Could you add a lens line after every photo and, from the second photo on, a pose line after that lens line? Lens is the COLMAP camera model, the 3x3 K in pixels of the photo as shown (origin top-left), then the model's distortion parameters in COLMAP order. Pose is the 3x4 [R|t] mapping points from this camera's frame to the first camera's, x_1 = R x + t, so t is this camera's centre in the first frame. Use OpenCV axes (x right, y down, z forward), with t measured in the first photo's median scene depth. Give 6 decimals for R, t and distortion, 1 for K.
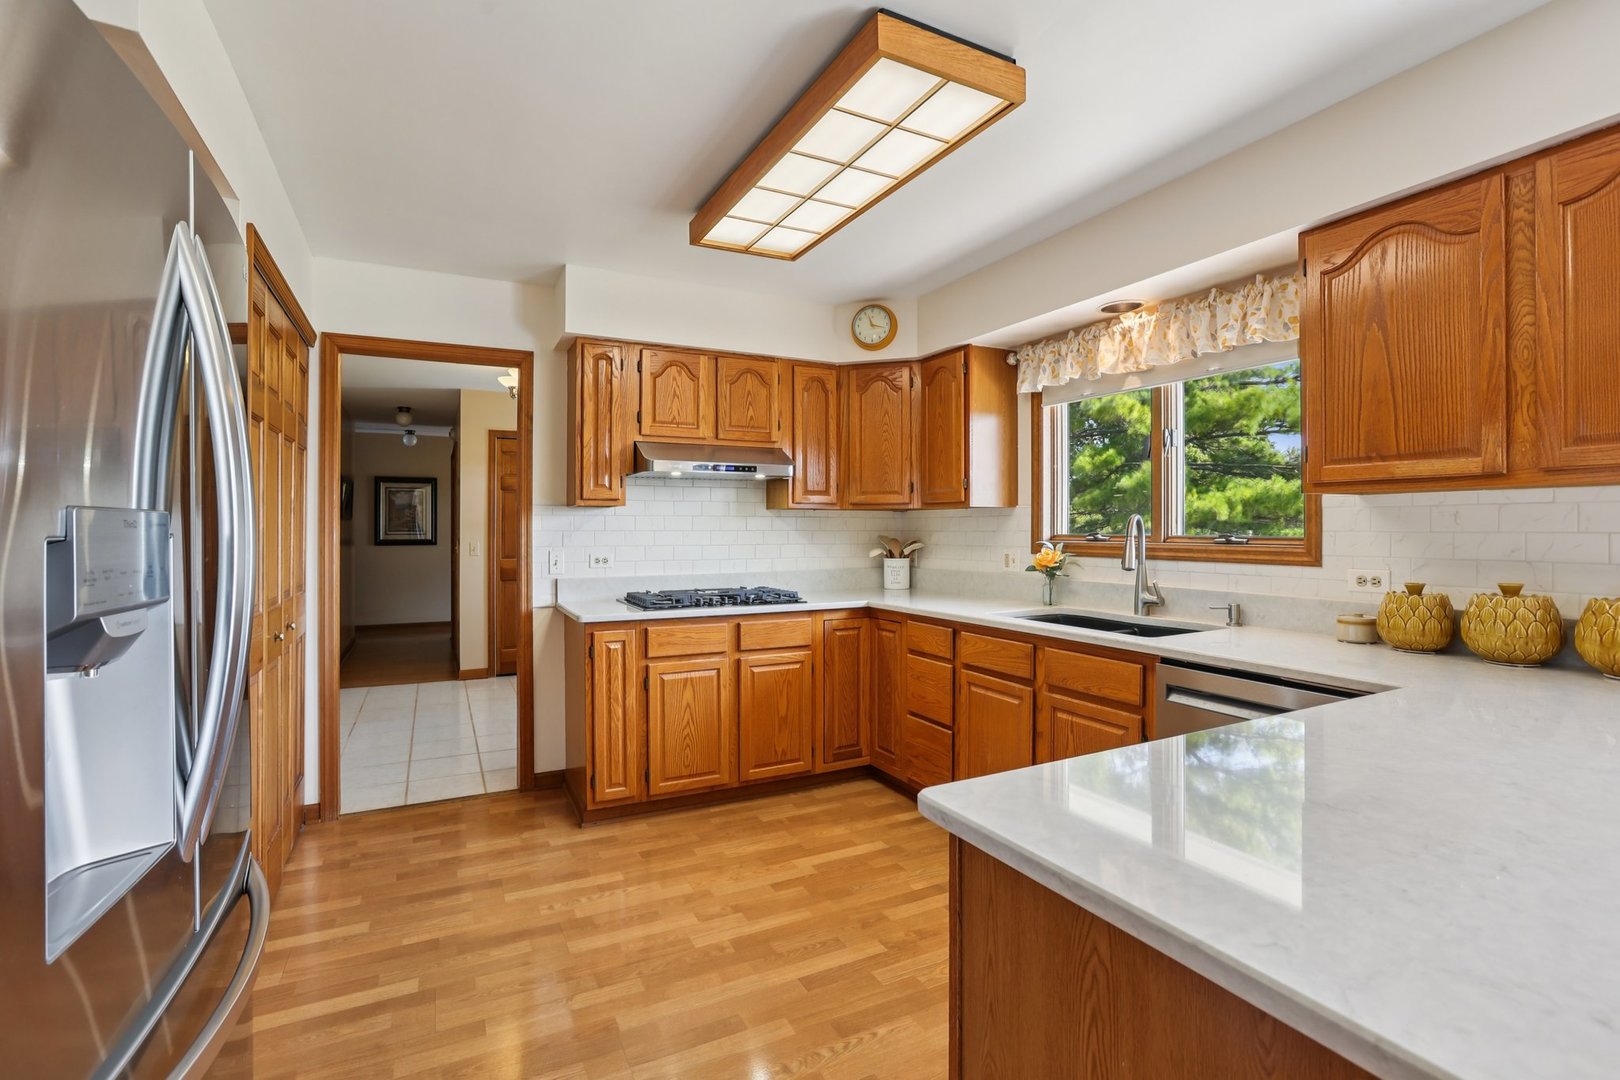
lens RADIAL K [[726.0, 0, 777.2], [0, 726.0, 519.9], [0, 0, 1]] dist [-0.030753, 0.001855]
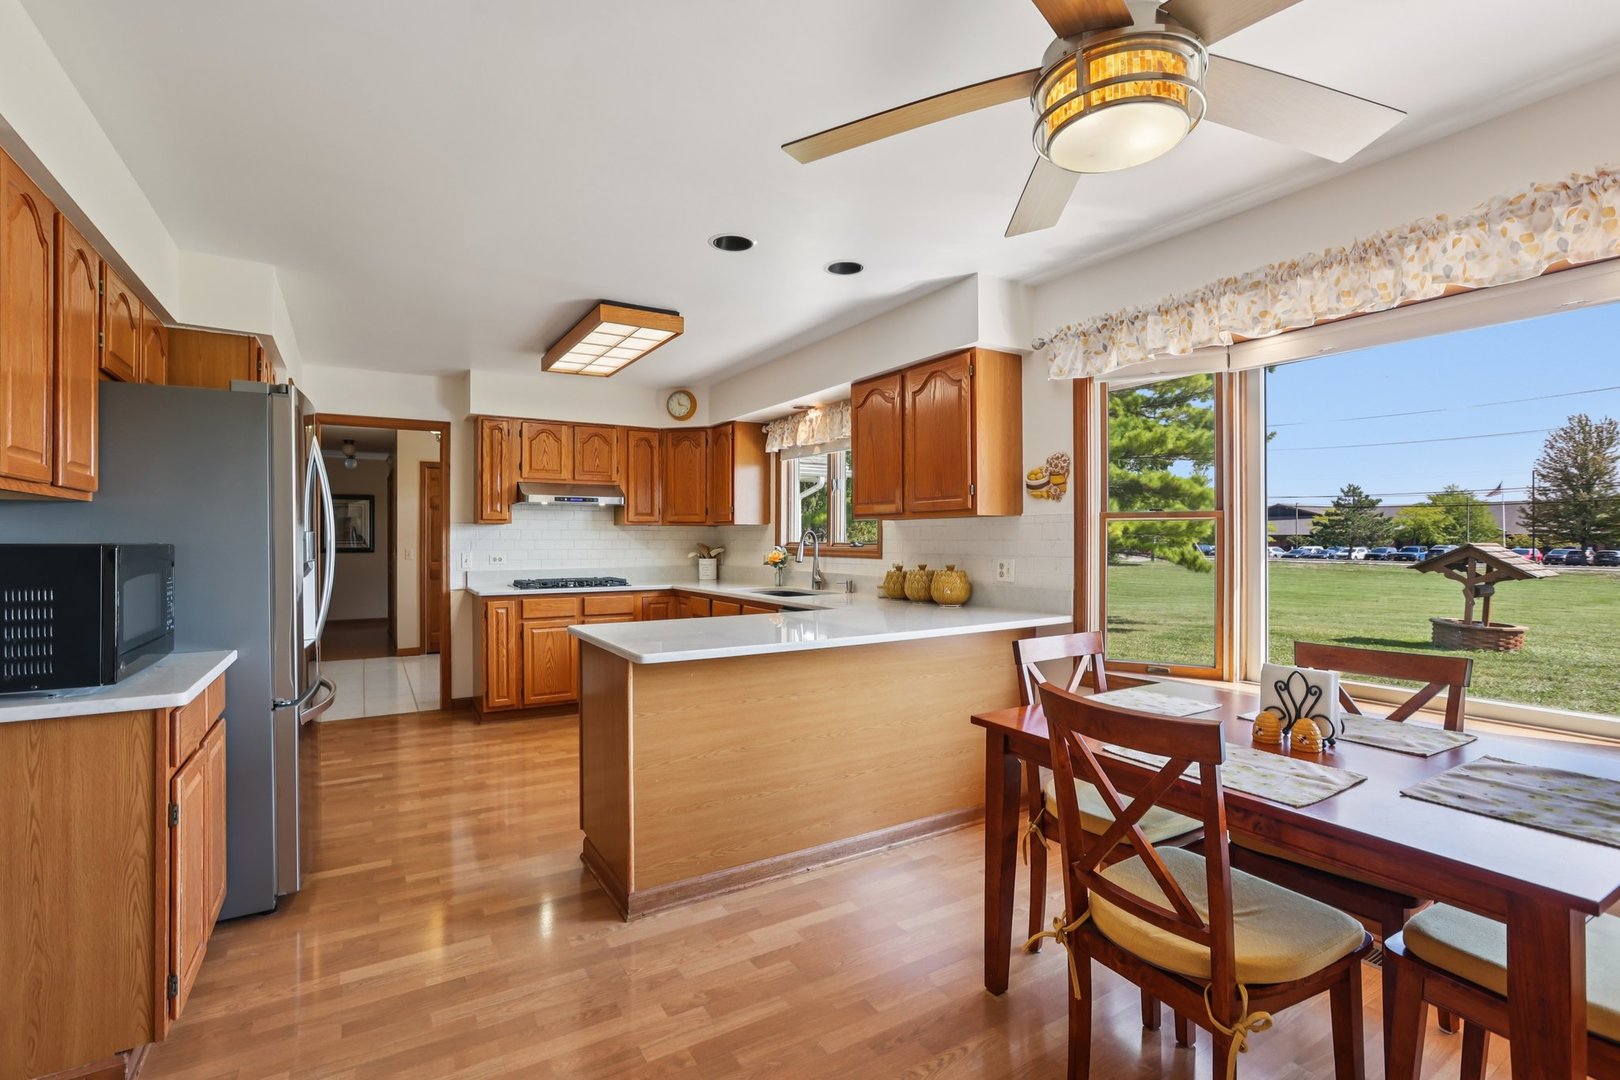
lens RADIAL K [[726.0, 0, 773.2], [0, 726.0, 534.9], [0, 0, 1]] dist [-0.030753, 0.001855]
pose [[0.997073, 0.000162, 0.076457, 0.225409], [-0.000676, 0.999977, 0.006692, -0.005610], [-0.076454, -0.006724, 0.997050, -0.570975]]
